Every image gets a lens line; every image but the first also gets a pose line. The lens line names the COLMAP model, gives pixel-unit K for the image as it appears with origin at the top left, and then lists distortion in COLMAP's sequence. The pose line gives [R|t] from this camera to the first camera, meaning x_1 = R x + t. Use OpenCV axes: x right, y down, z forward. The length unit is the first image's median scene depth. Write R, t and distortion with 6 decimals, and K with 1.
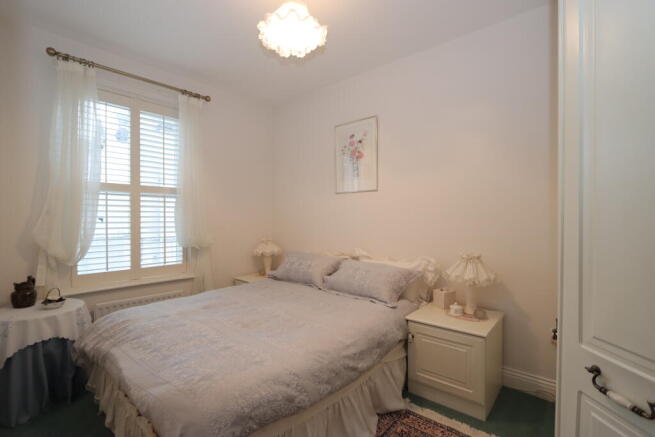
lens RADIAL K [[311.9, 0, 327.6], [0, 311.9, 219.7], [0, 0, 1]] dist [-0.000031, 0.000197]
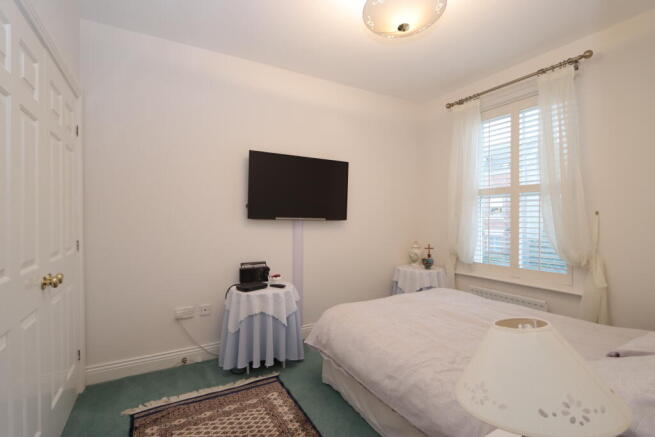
lens RADIAL K [[311.9, 0, 326.5], [0, 311.9, 216.3], [0, 0, 1]] dist [-0.000031, 0.000197]
pose [[-0.323666, 0.004023, -0.946163, 0.550584], [-0.006155, 0.999961, 0.006357, -0.012766], [0.946151, 0.007882, -0.323629, 0.722522]]
